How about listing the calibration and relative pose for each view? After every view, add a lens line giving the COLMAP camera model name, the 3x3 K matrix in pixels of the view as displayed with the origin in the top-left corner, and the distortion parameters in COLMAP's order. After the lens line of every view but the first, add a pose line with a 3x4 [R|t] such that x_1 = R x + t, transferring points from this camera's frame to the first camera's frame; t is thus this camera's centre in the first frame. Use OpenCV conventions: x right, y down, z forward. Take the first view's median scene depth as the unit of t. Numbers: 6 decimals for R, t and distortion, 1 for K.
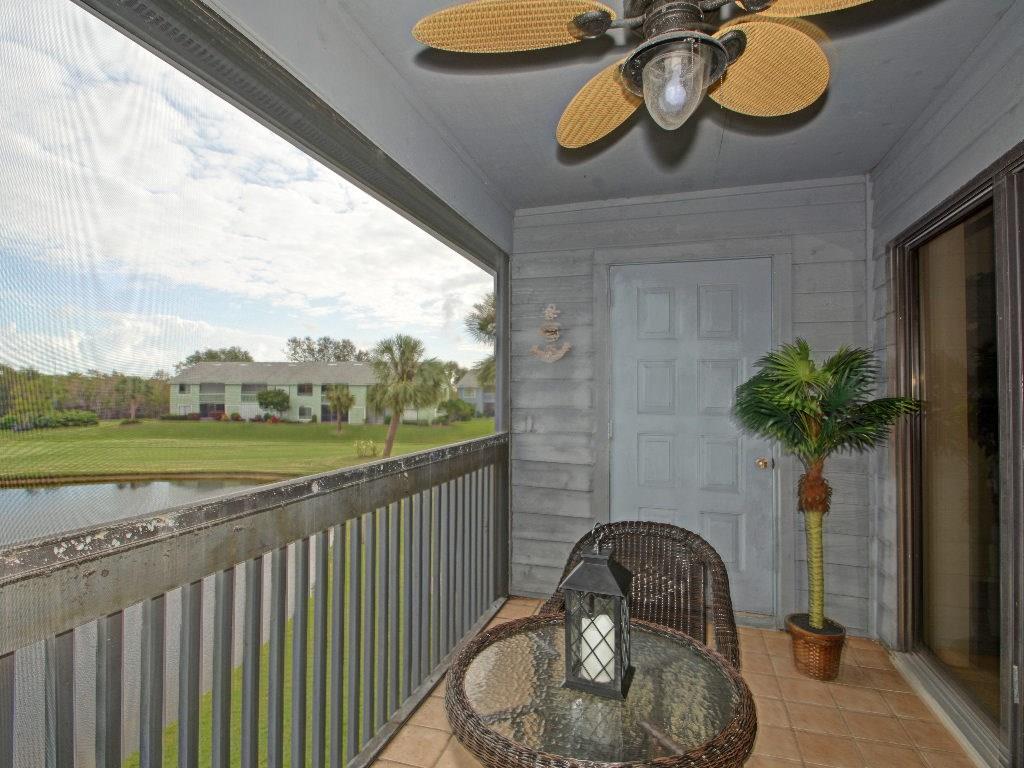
lens RADIAL K [[513.4, 0, 497.1], [0, 513.4, 386.1], [0, 0, 1]] dist [0.022903, -0.018049]
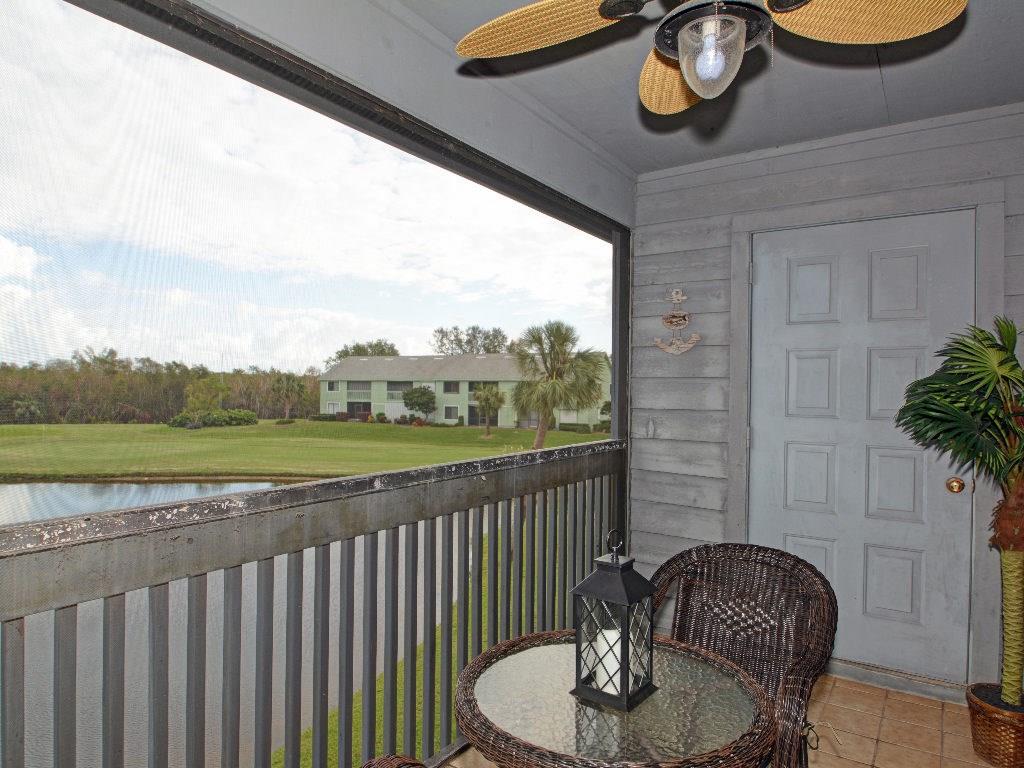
lens RADIAL K [[639.0, 0, 499.1], [0, 639.0, 382.5], [0, 0, 1]] dist [-0.006091, -0.002858]
pose [[0.953213, -0.004265, -0.302269, 0.162532], [0.004366, 0.999990, -0.000341, -0.001865], [0.302268, -0.000995, 0.953223, -0.084928]]
